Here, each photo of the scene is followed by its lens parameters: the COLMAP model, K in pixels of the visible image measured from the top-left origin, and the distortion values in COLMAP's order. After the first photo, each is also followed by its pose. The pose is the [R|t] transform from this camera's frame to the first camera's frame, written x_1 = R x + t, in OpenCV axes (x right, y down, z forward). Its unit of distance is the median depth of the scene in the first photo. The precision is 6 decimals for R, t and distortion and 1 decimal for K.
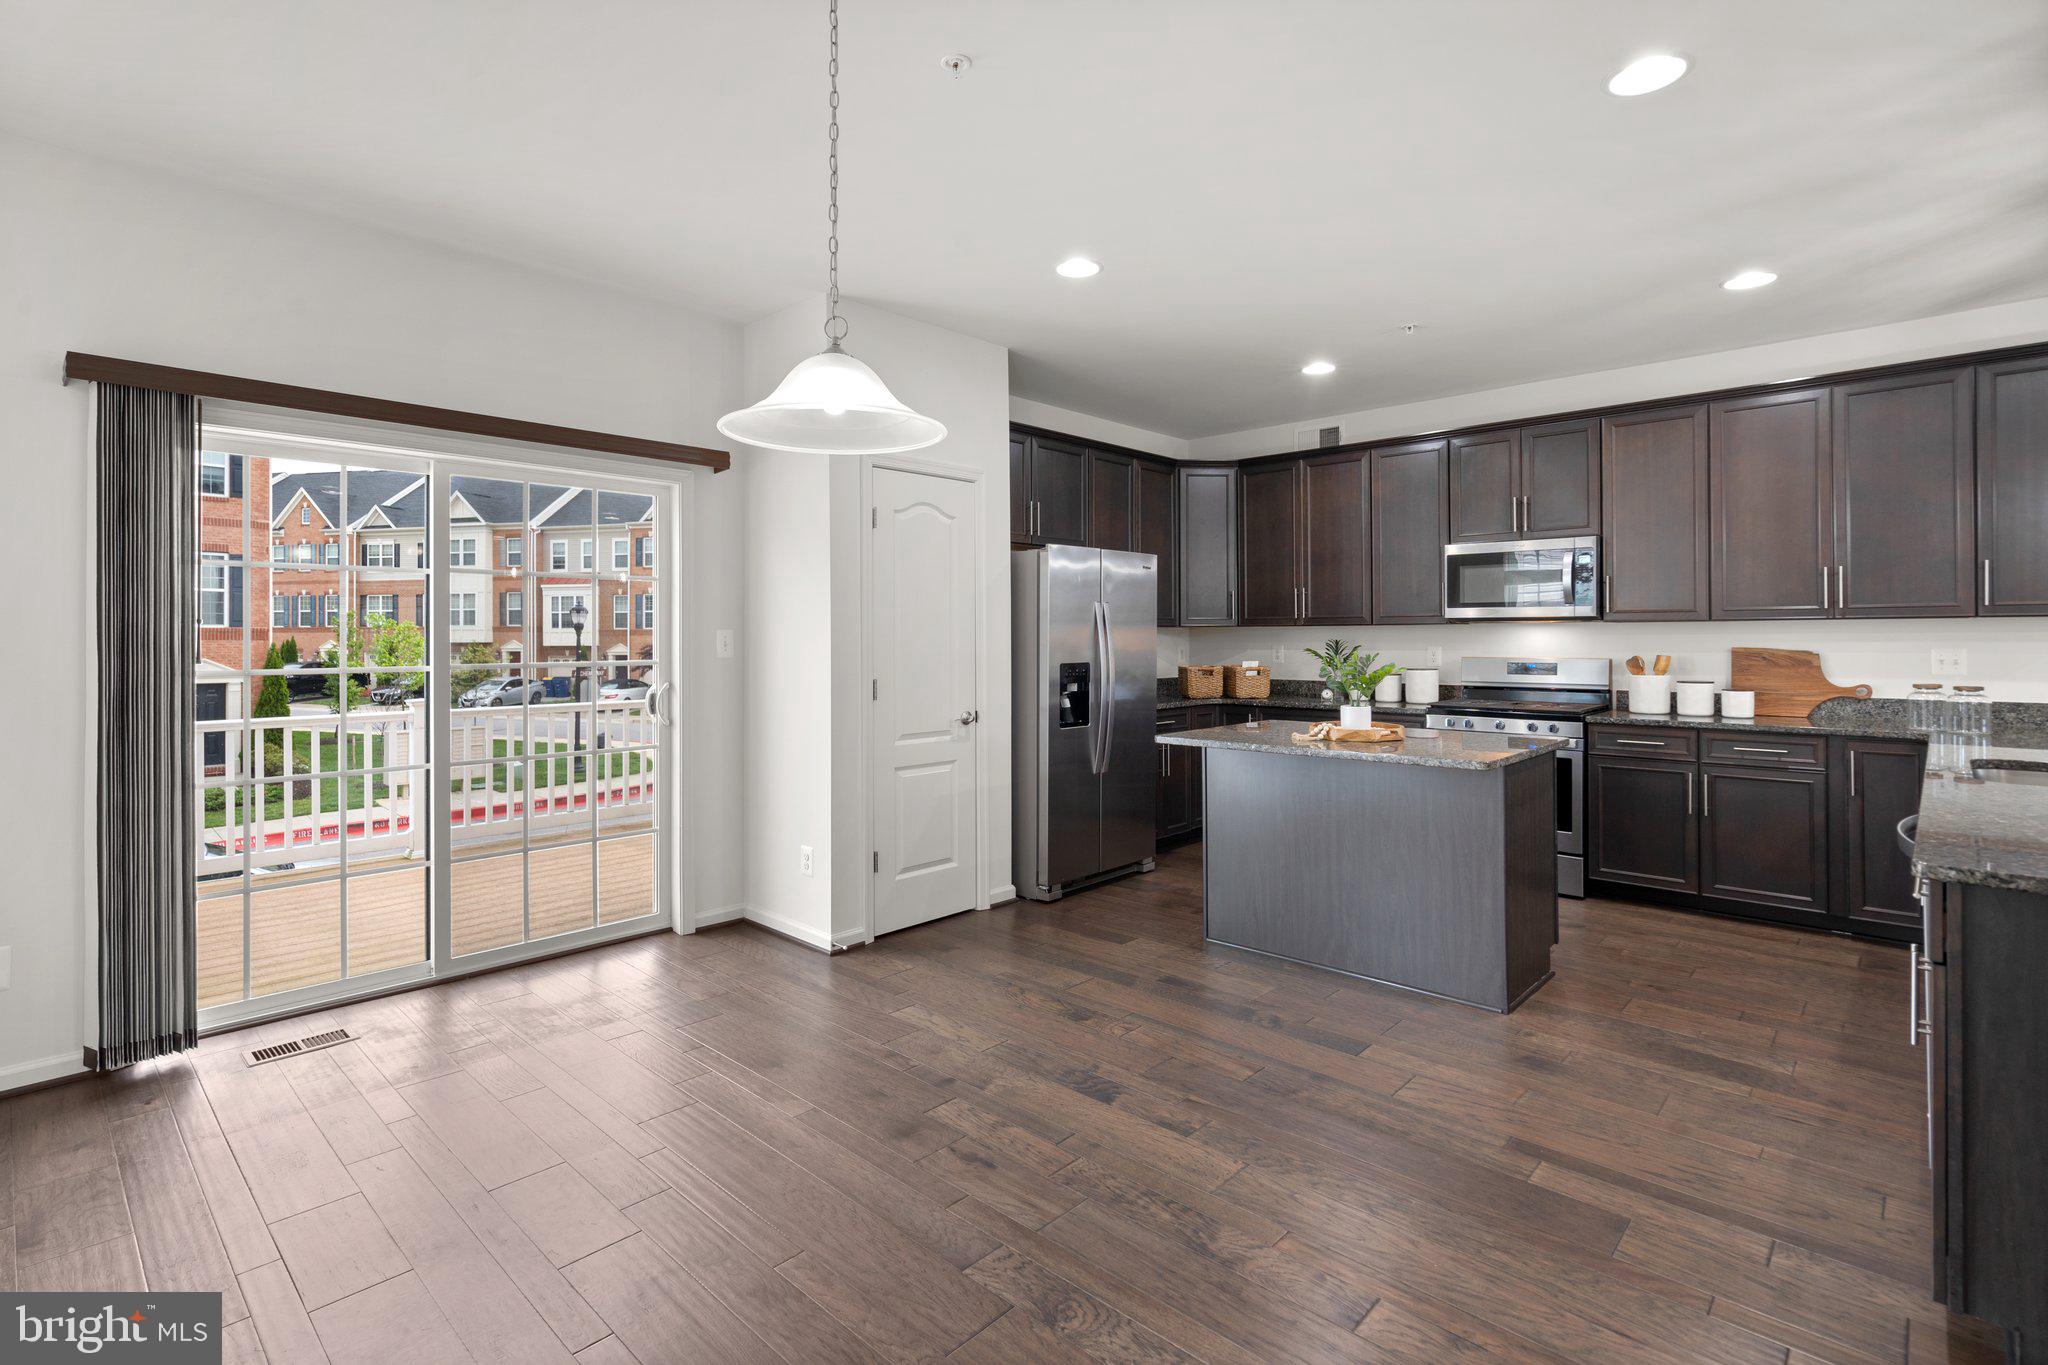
lens RADIAL K [[950.4, 0, 1001.4], [0, 950.4, 628.5], [0, 0, 1]] dist [-0.004215, 0.001624]
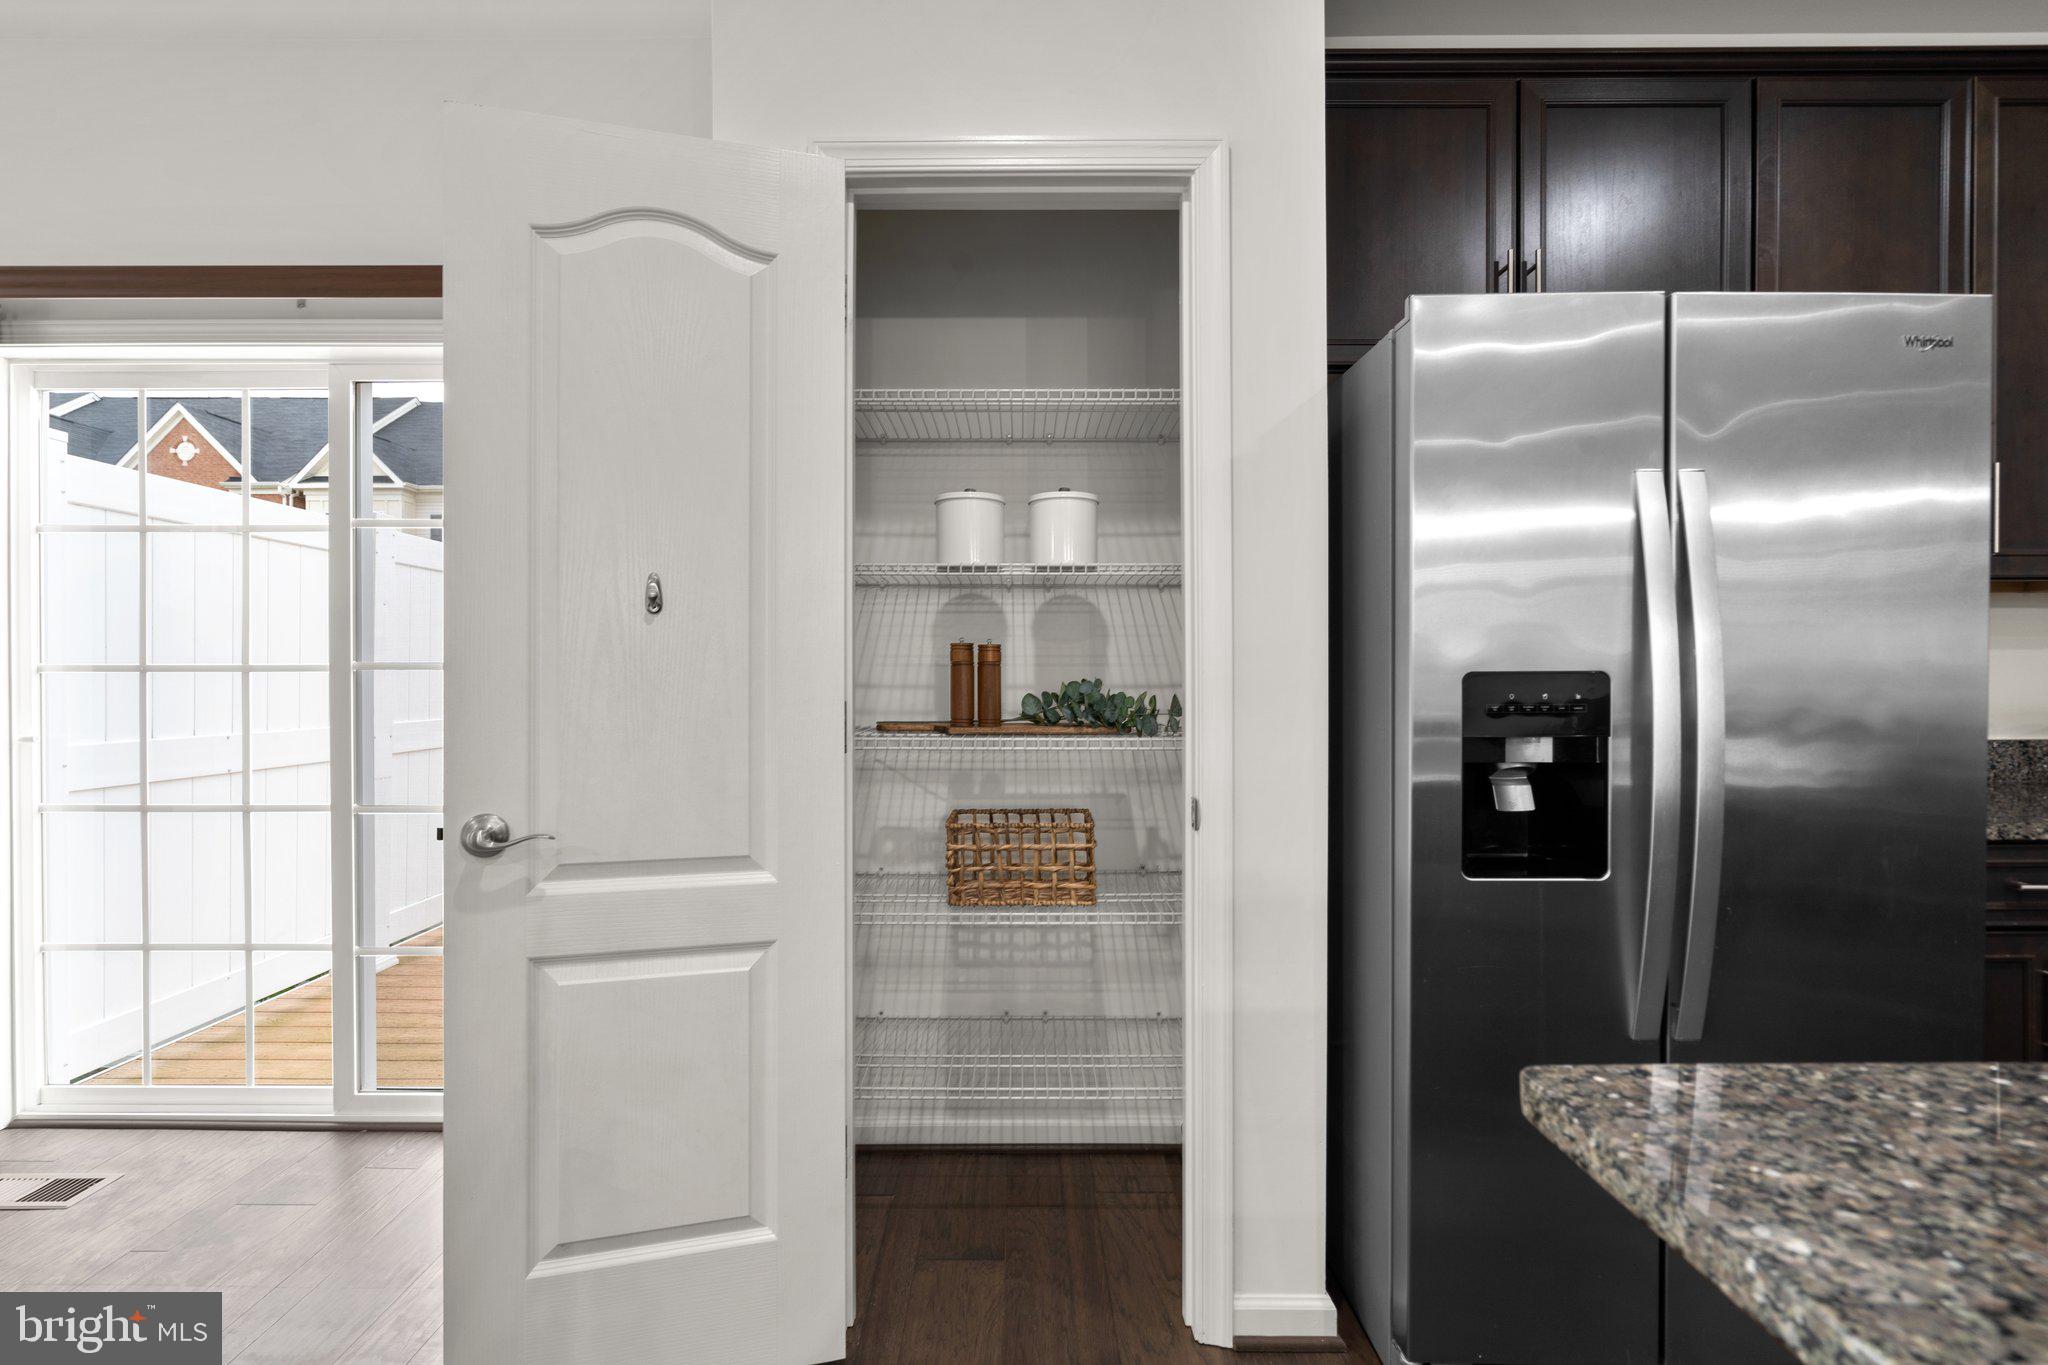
lens RADIAL K [[950.4, 0, 996.8], [0, 950.4, 765.8], [0, 0, 1]] dist [-0.004215, 0.001624]
pose [[0.691504, 0.006349, -0.722345, 0.186397], [0.002778, 0.999931, 0.011449, 0.065780], [0.722367, -0.009923, 0.691438, 0.673180]]
